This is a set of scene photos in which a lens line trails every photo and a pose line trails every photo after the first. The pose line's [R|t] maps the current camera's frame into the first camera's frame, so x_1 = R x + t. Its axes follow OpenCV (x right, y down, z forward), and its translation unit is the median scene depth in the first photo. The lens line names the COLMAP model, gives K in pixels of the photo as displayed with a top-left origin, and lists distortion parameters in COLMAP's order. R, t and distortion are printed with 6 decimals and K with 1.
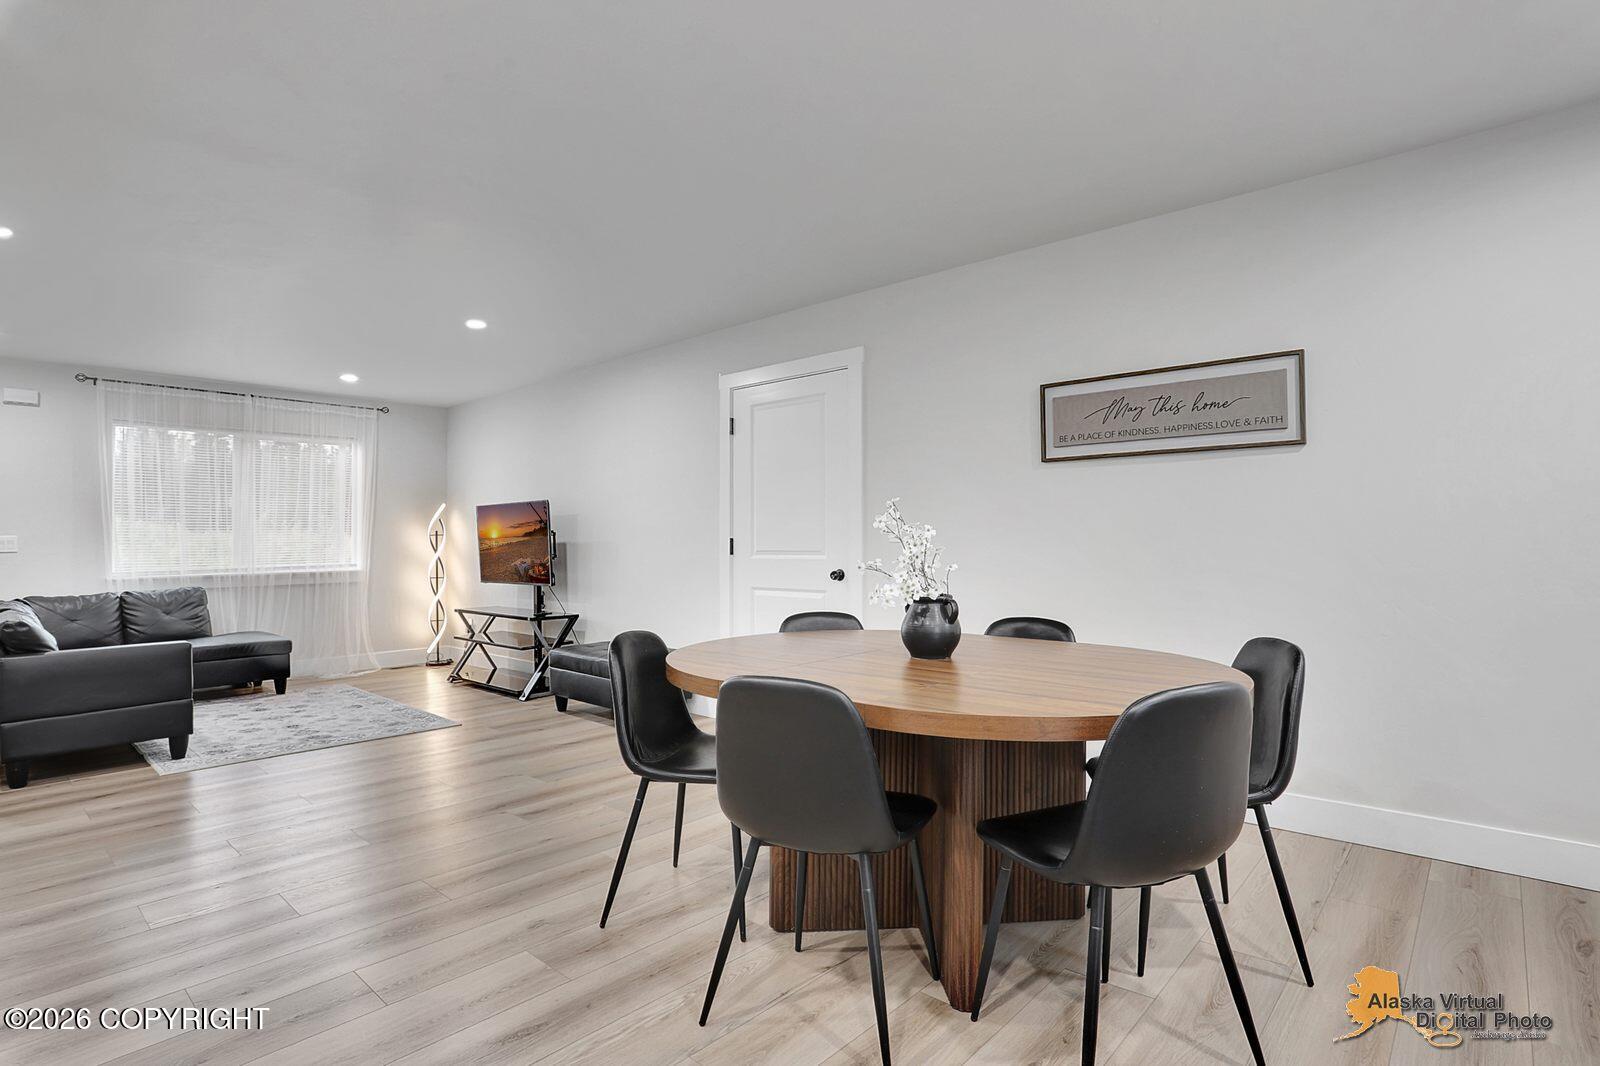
lens RADIAL K [[807.6, 0, 801.4], [0, 807.6, 521.8], [0, 0, 1]] dist [-0.077737, 0.030766]
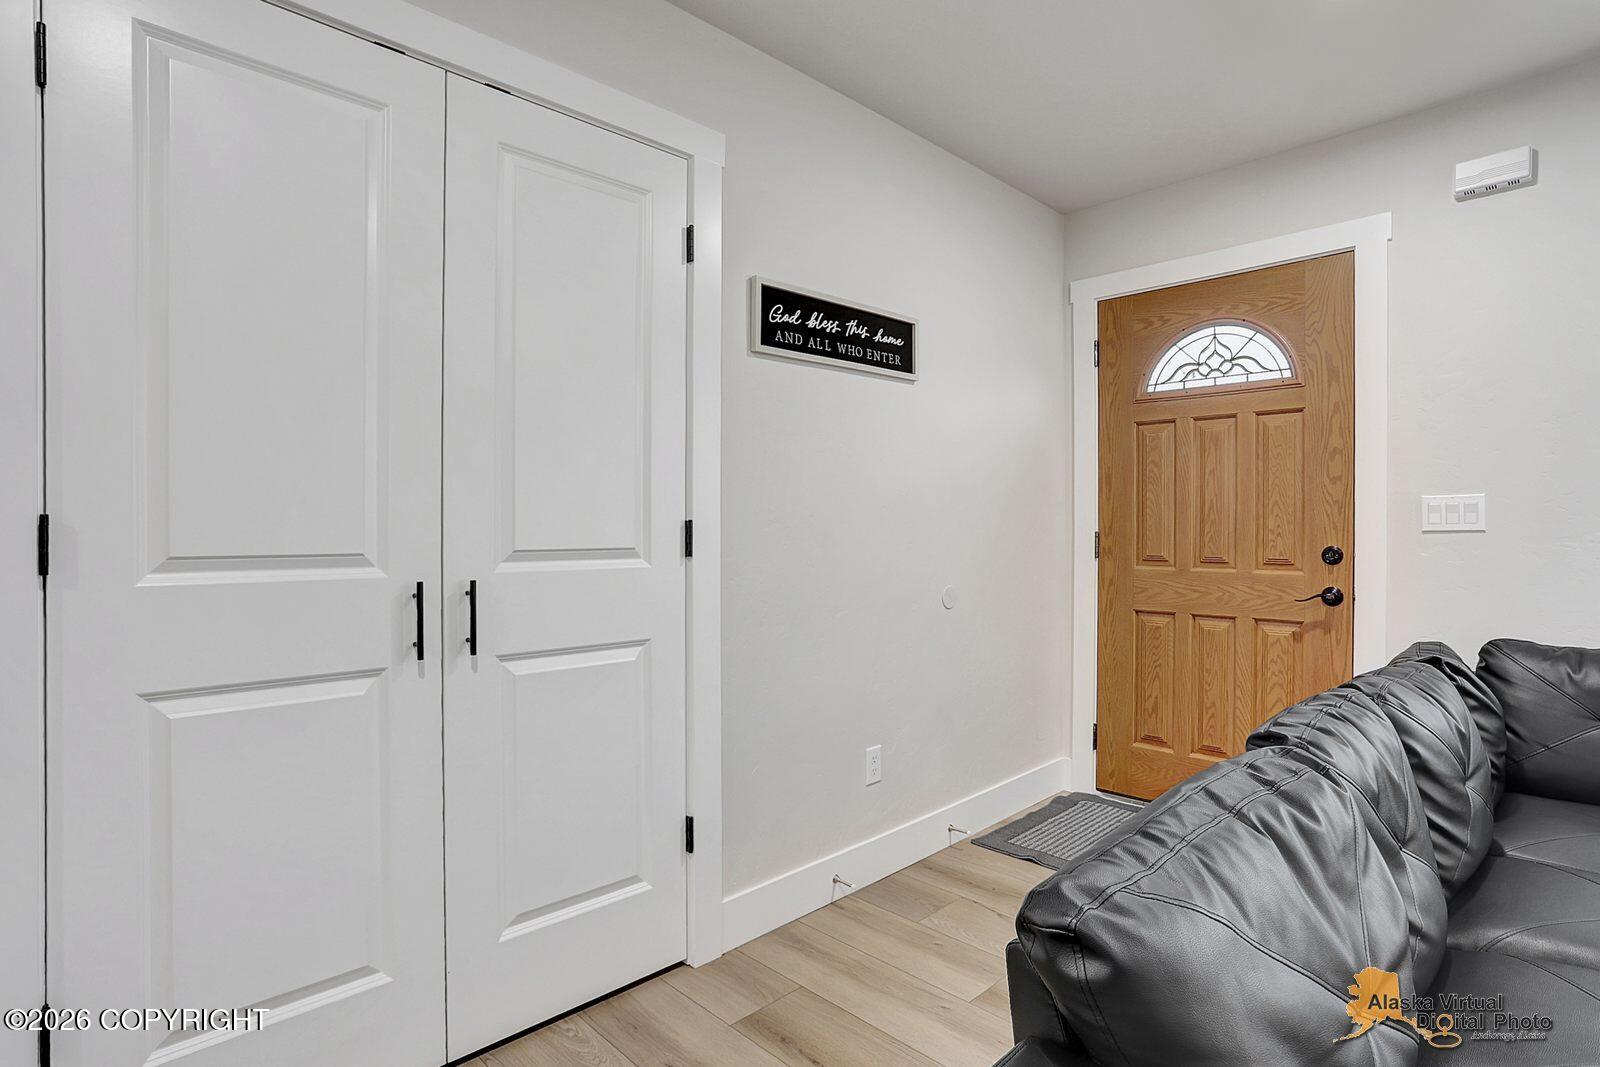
lens RADIAL K [[807.6, 0, 801.4], [0, 807.6, 522.3], [0, 0, 1]] dist [-0.077737, 0.030766]
pose [[-0.064760, 0.004506, -0.997891, -0.485477], [0.025643, 0.999667, 0.002850, 0.019803], [0.997571, -0.025404, -0.064854, 0.558751]]
